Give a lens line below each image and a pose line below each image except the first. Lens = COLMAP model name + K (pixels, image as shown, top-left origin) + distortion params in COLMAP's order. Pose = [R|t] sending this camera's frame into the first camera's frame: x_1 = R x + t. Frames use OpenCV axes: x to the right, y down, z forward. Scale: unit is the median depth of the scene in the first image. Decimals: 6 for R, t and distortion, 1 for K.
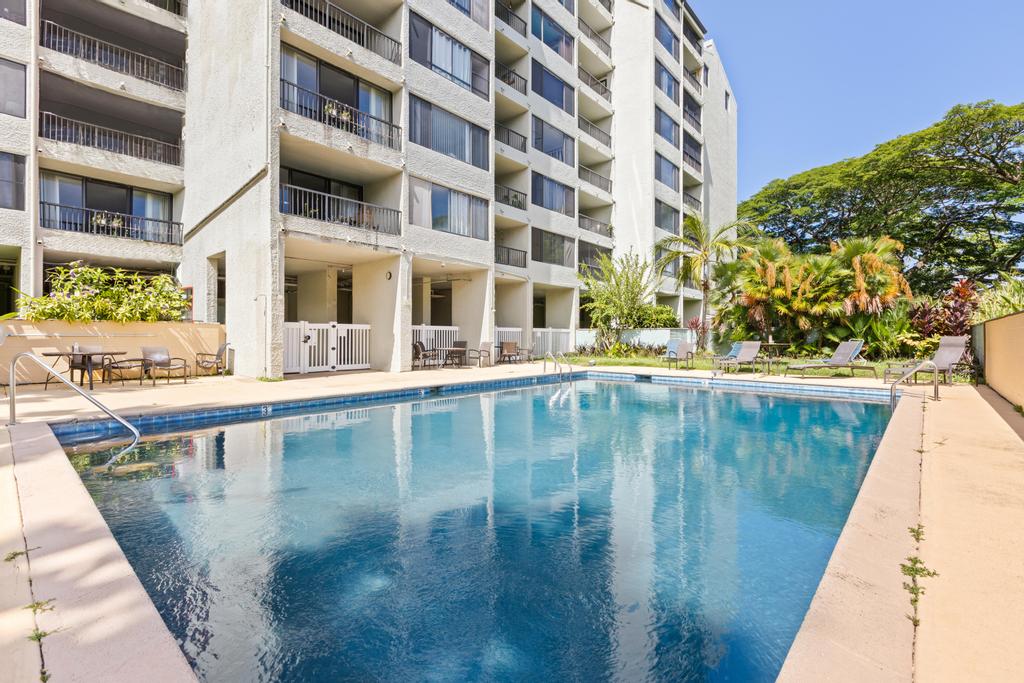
lens RADIAL K [[462.9, 0, 511.4], [0, 462.9, 340.8], [0, 0, 1]] dist [0.000164, 0.000006]
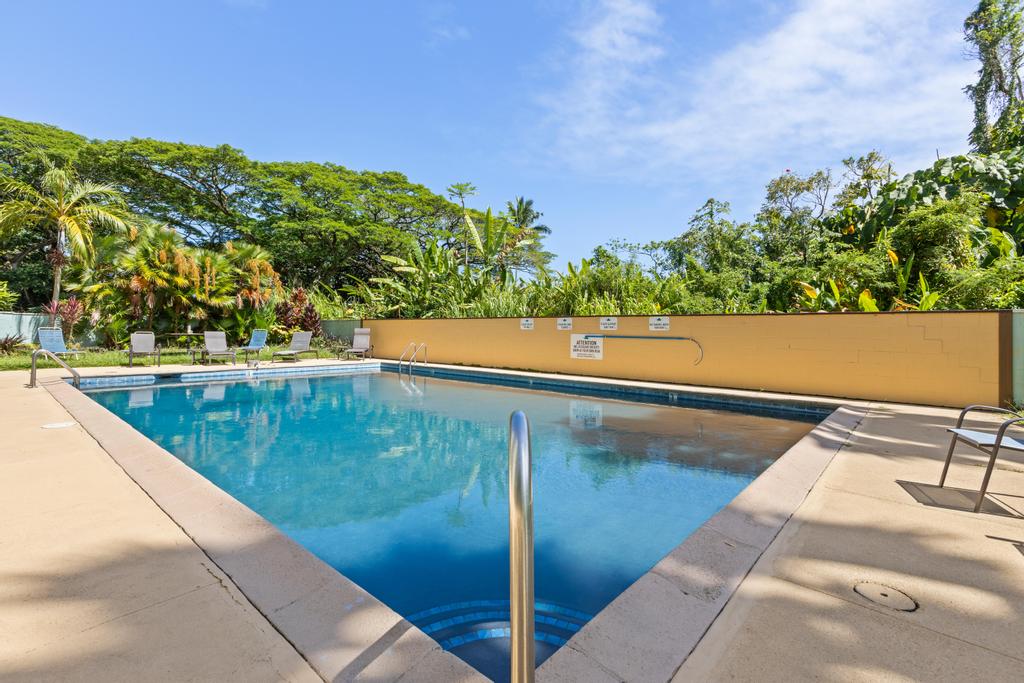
lens RADIAL K [[462.9, 0, 511.5], [0, 462.9, 336.5], [0, 0, 1]] dist [0.000164, 0.000006]
pose [[-0.006996, -0.015165, 0.999861, -0.449211], [-0.004052, 0.999877, 0.015136, -0.006162], [-0.999967, -0.003946, -0.007057, 0.332616]]
